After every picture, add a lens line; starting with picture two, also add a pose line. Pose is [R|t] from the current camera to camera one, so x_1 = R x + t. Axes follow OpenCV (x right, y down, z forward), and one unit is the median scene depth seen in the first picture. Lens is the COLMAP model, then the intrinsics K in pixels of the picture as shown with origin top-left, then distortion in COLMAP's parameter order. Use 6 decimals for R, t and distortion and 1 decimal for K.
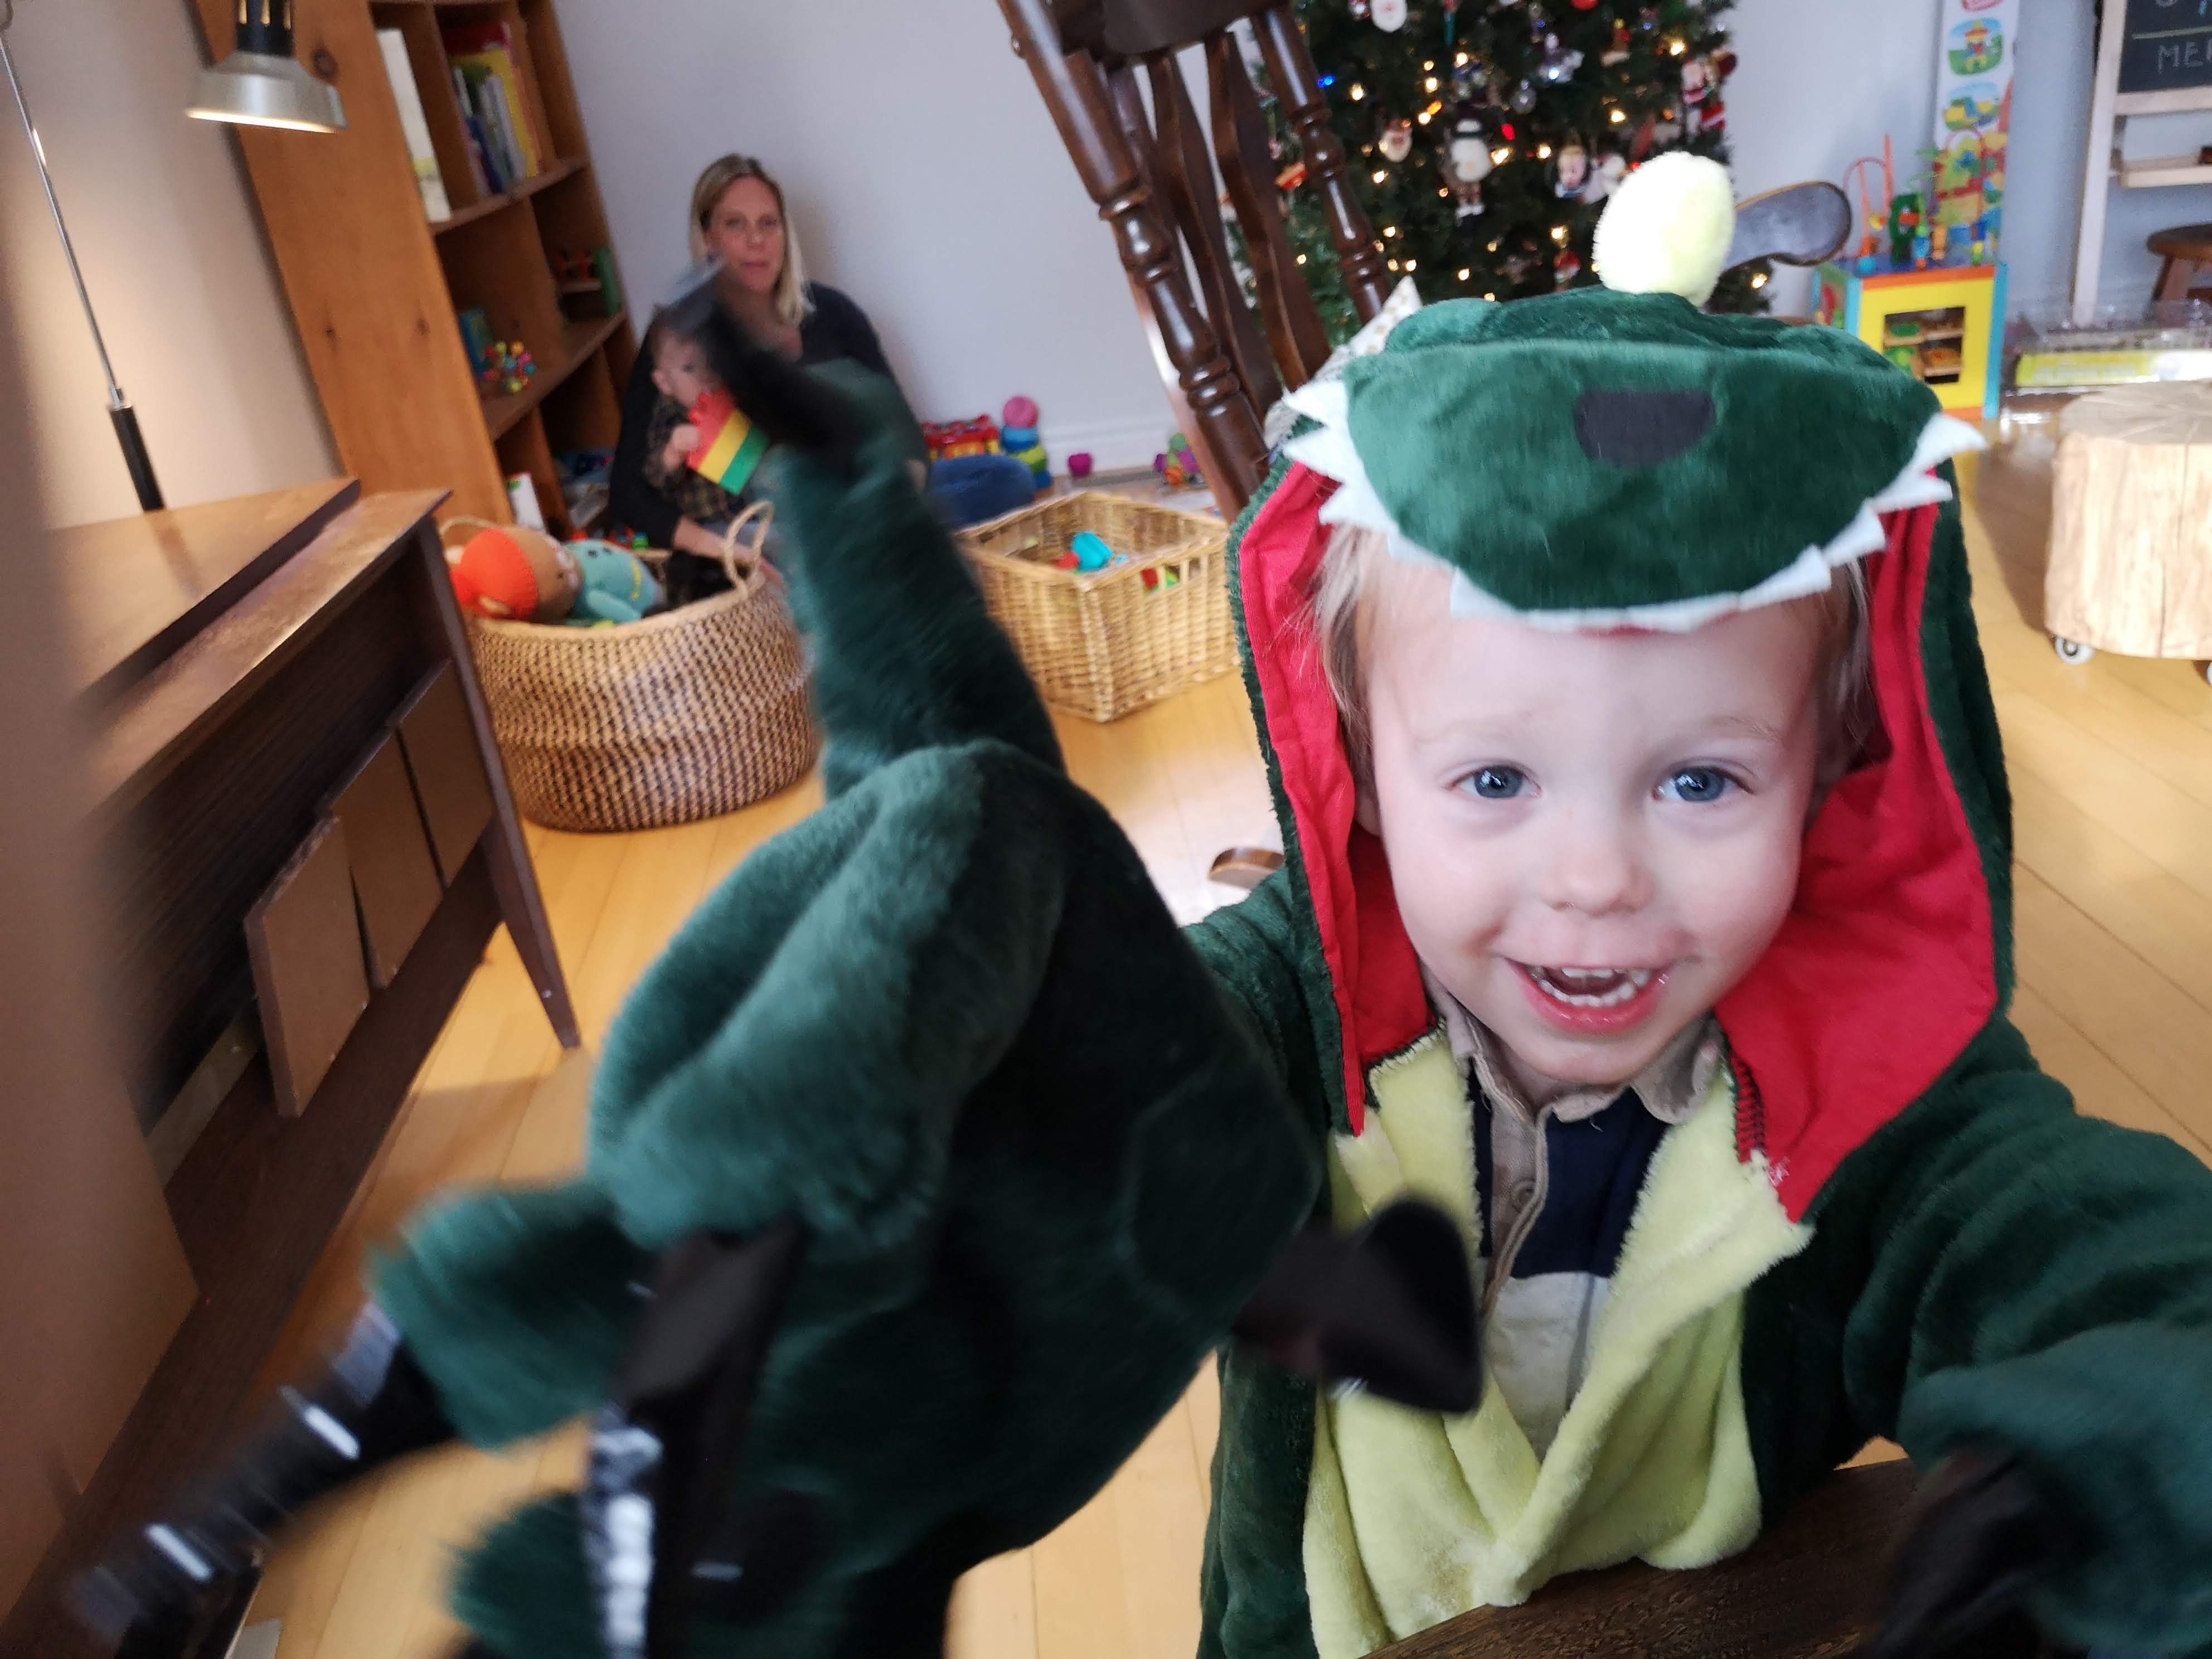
lens RADIAL K [[1724.4, 0, 1109.5], [0, 1724.4, 862.6], [0, 0, 1]] dist [0.001238, -0.000772]
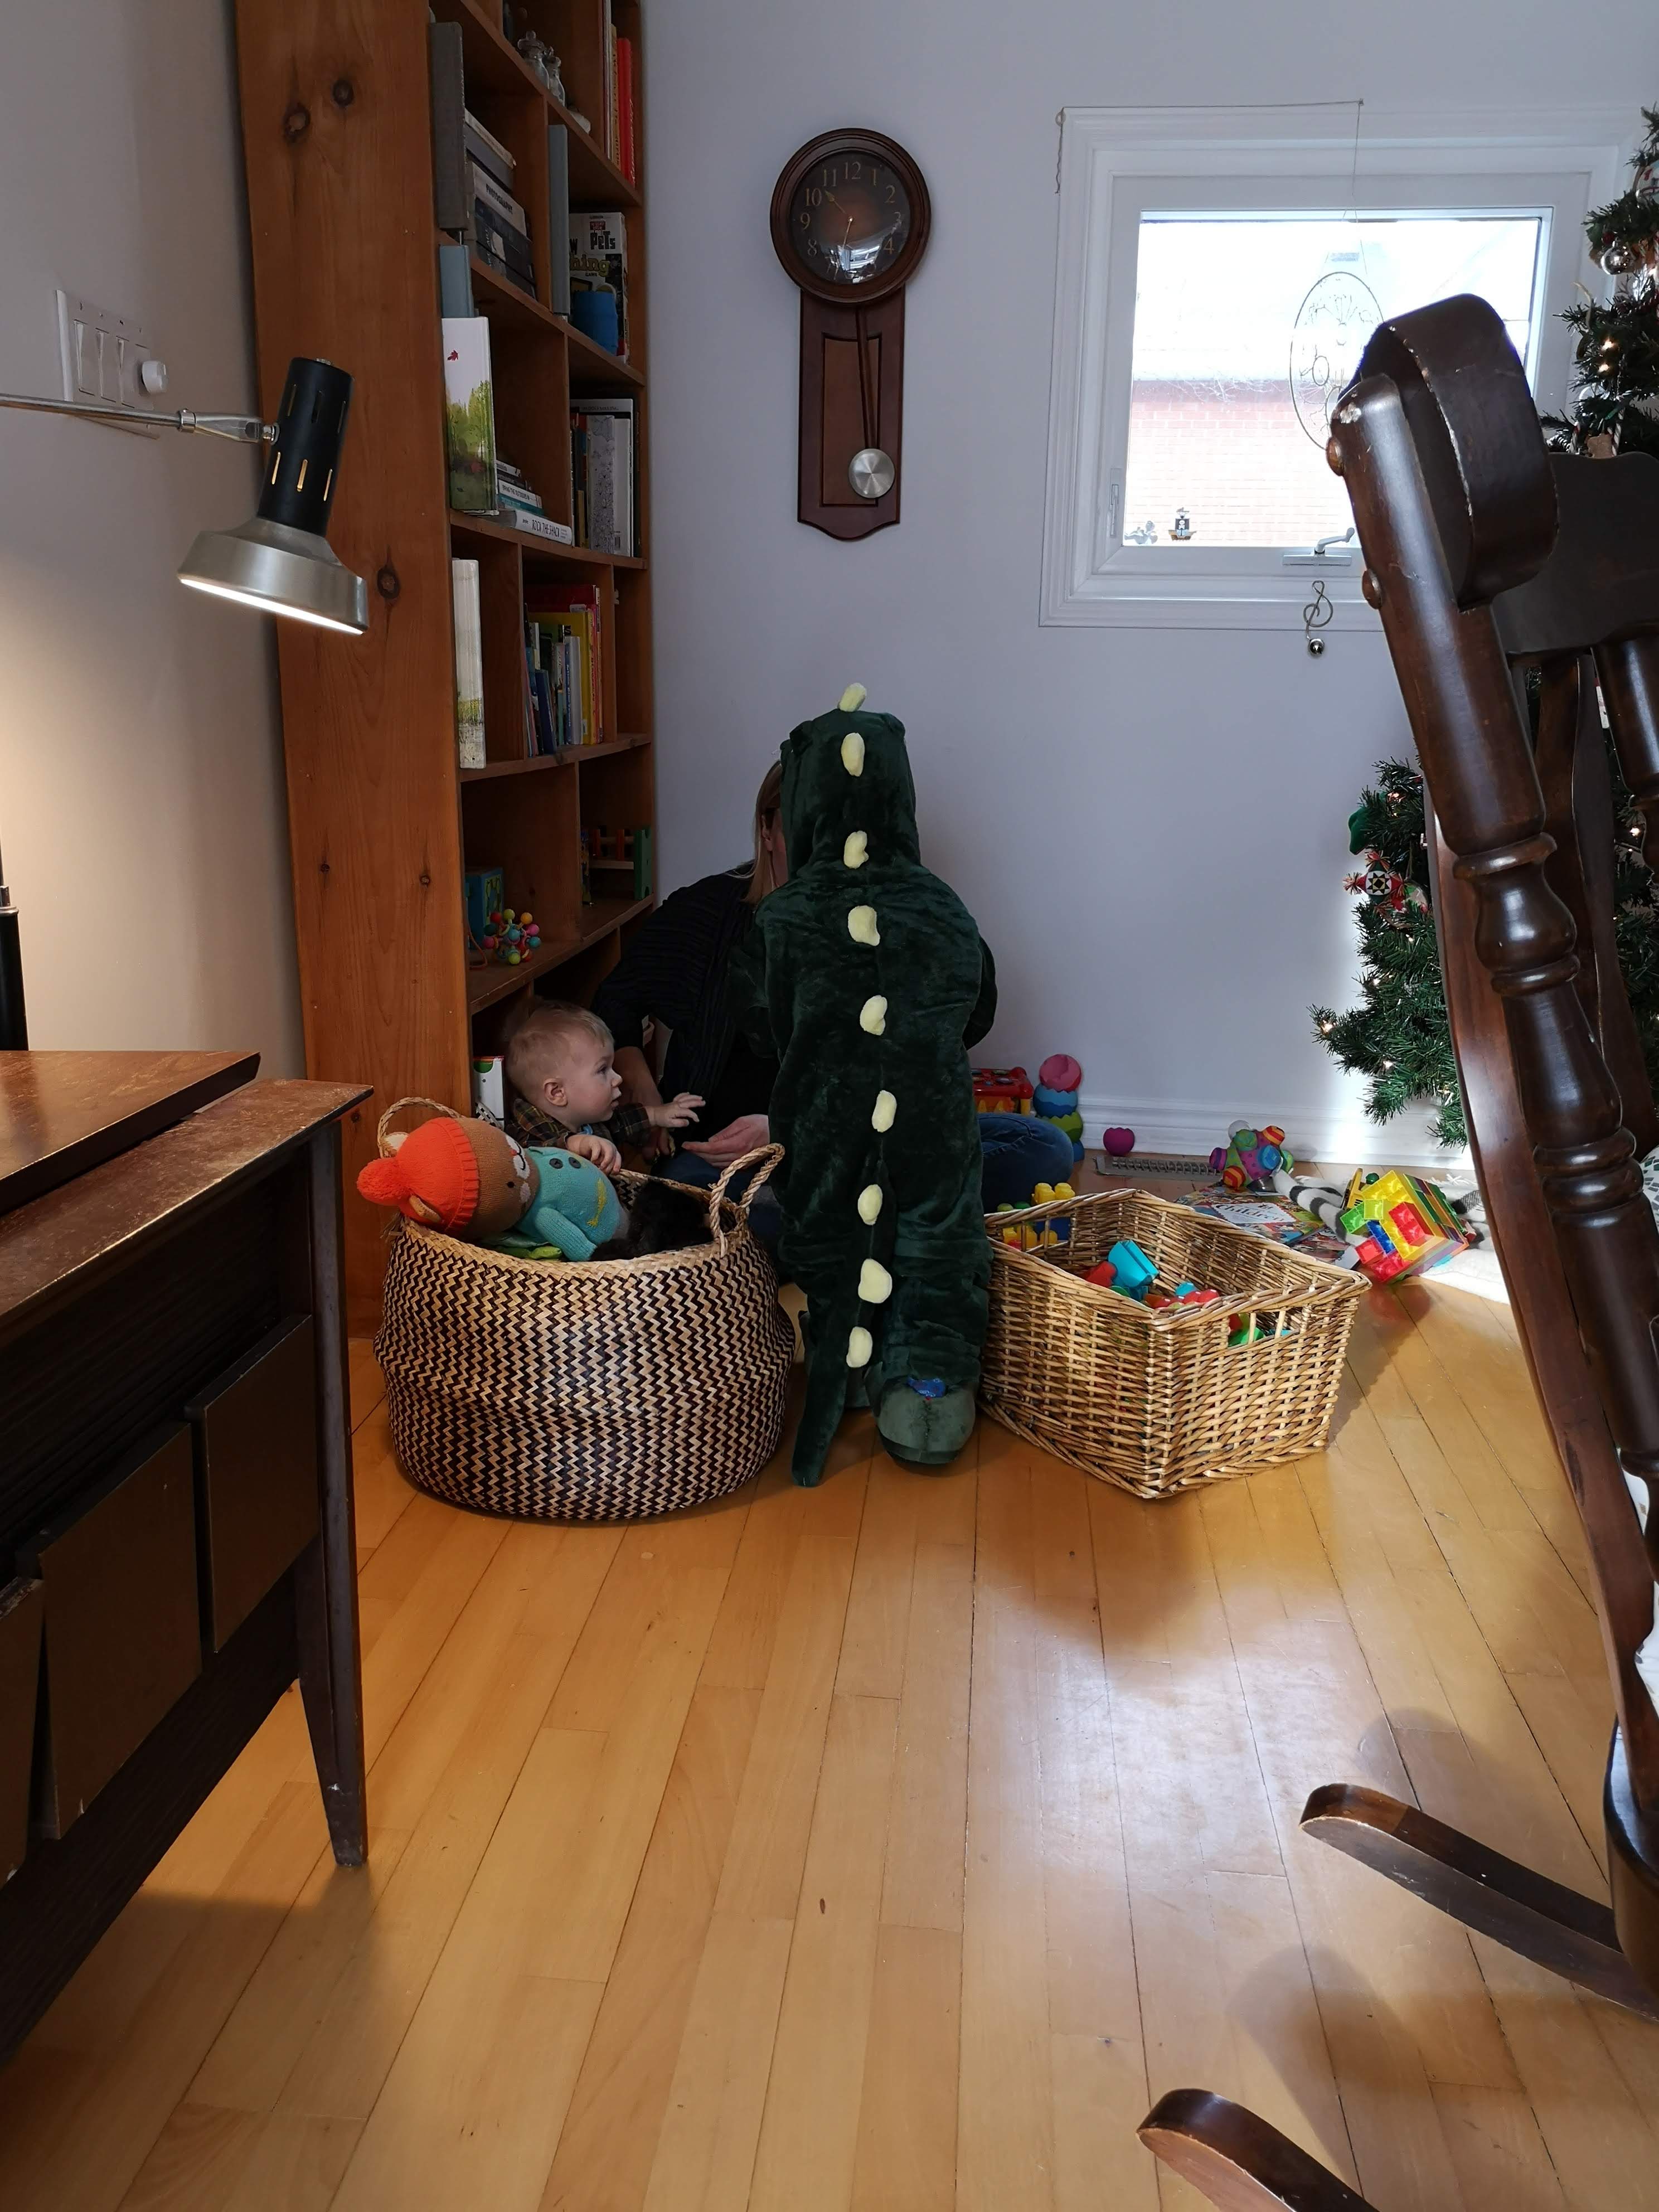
lens RADIAL K [[1801.4, 0, 830.7], [0, 1801.4, 1115.3], [0, 0, 1]] dist [0.018644, -0.004690]
pose [[0.974722, 0.169438, -0.145632, -0.050320], [-0.196701, 0.959909, -0.199709, -0.058848], [0.105956, 0.223306, 0.968973, 0.180195]]
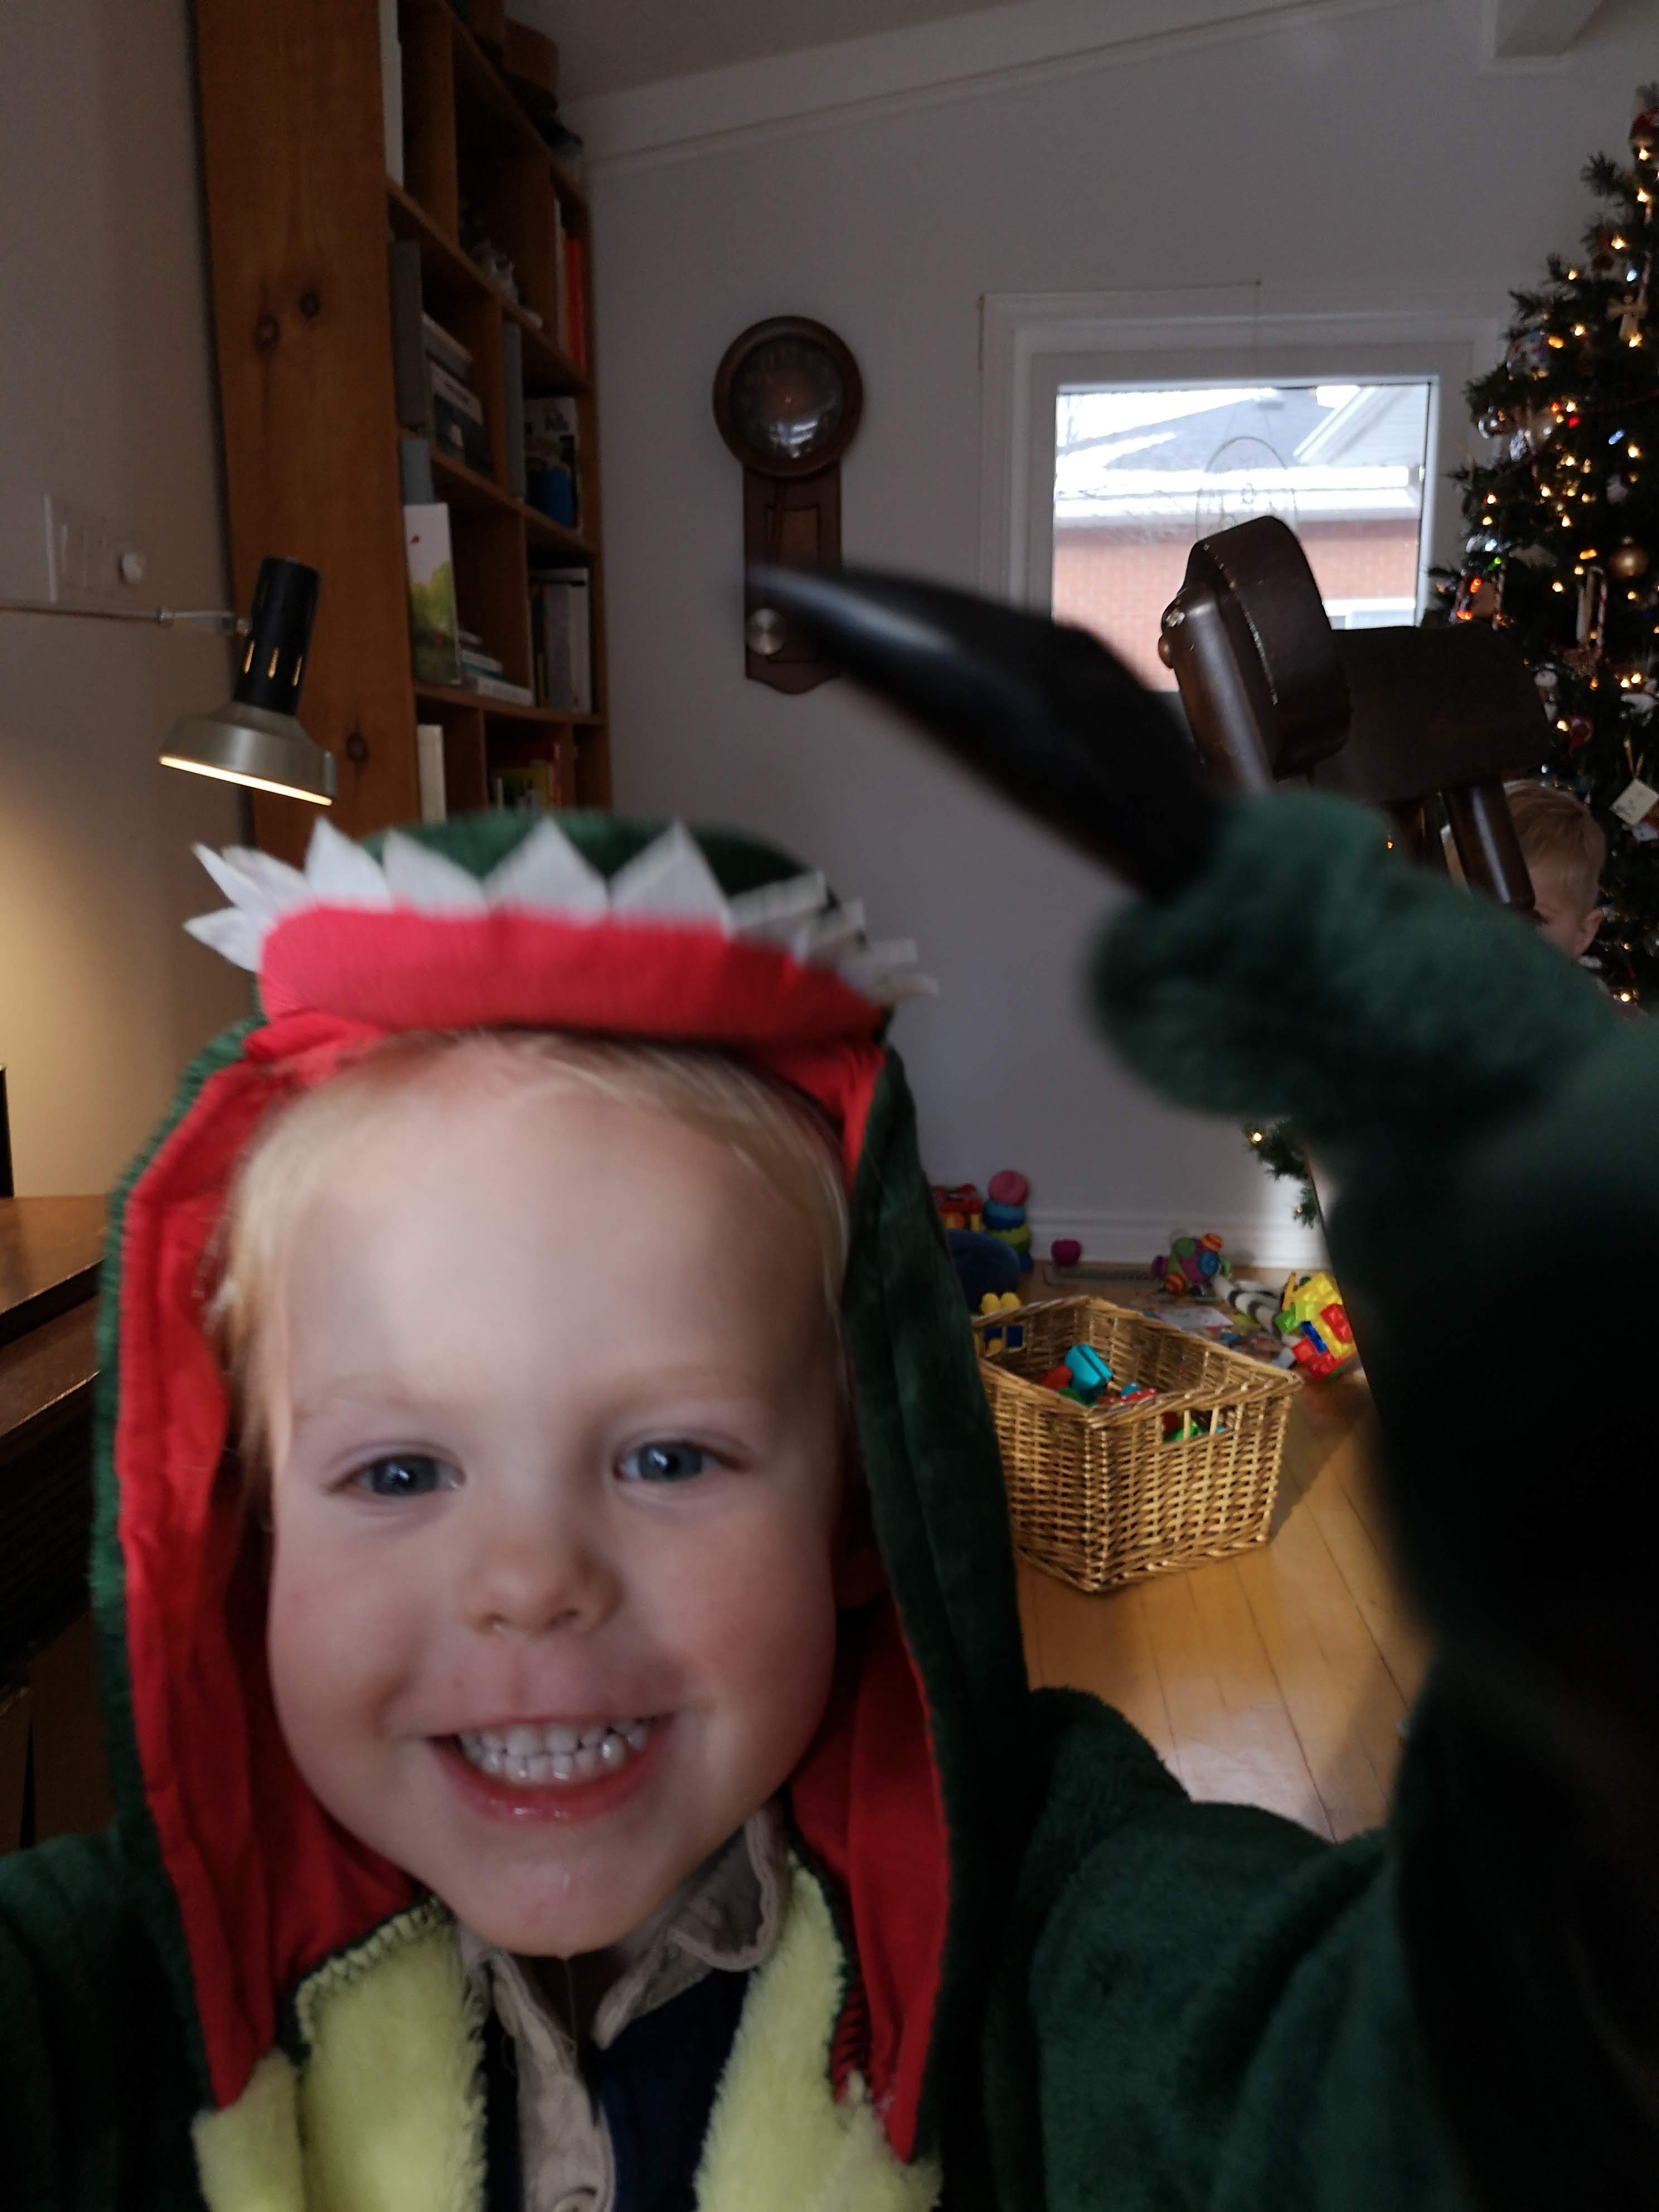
lens RADIAL K [[1732.7, 0, 829.5], [0, 1732.7, 1106.0], [0, 0, 1]] dist [0.124755, -0.182830]
pose [[0.981614, 0.131990, -0.137888, -0.041055], [-0.165863, 0.947333, -0.273953, -0.055153], [0.094467, 0.291787, 0.951807, 0.161374]]
